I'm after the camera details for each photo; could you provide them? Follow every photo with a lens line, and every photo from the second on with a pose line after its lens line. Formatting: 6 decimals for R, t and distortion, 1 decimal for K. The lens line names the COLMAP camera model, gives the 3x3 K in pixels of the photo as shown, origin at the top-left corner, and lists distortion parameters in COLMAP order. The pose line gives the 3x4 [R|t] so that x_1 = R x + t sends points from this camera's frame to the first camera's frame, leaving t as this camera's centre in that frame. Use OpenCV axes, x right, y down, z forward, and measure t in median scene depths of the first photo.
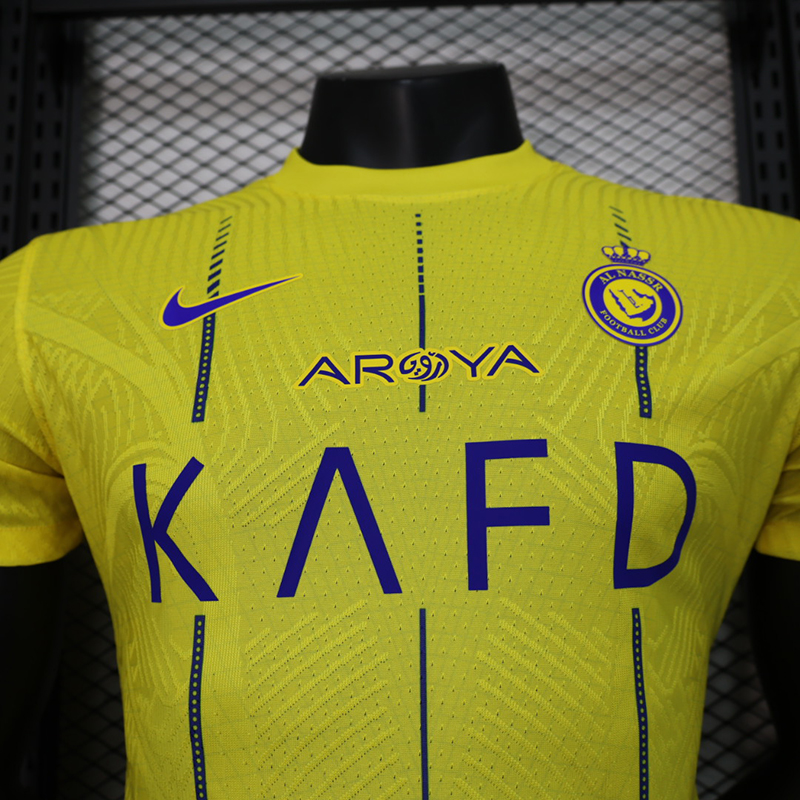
lens RADIAL K [[1081.0, 0, 400.0], [0, 1081.0, 400.0], [0, 0, 1]] dist [-0.066044, 0.468497]
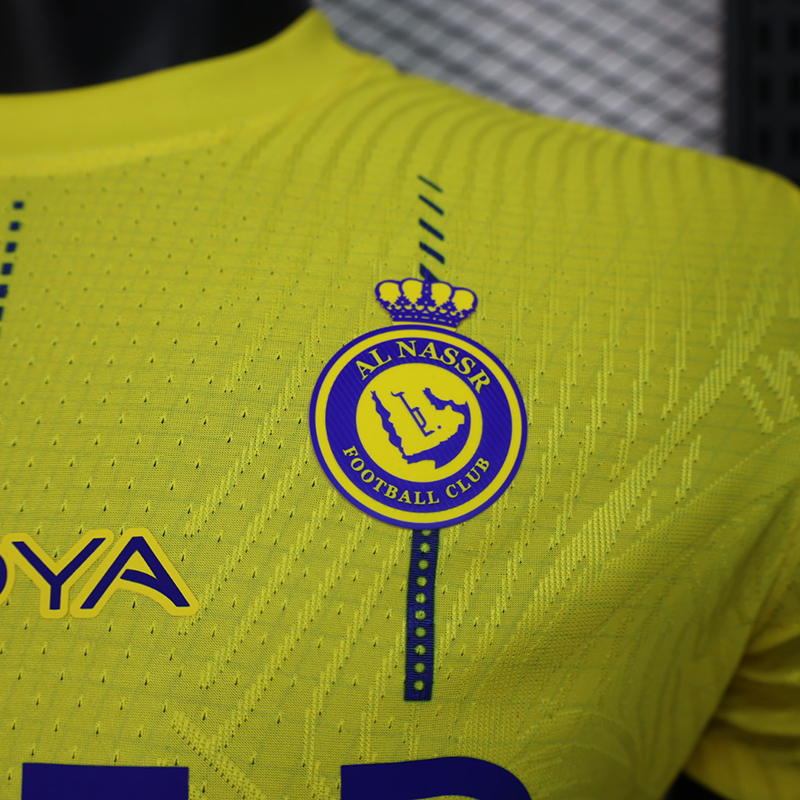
lens RADIAL K [[1081.0, 0, 400.0], [0, 1081.0, 400.0], [0, 0, 1]] dist [-0.066044, 0.468497]
pose [[0.999565, 0.005923, -0.028884, 0.221221], [-0.000209, 0.981013, 0.193940, -0.192444], [0.029484, -0.193850, 0.980588, 0.537522]]
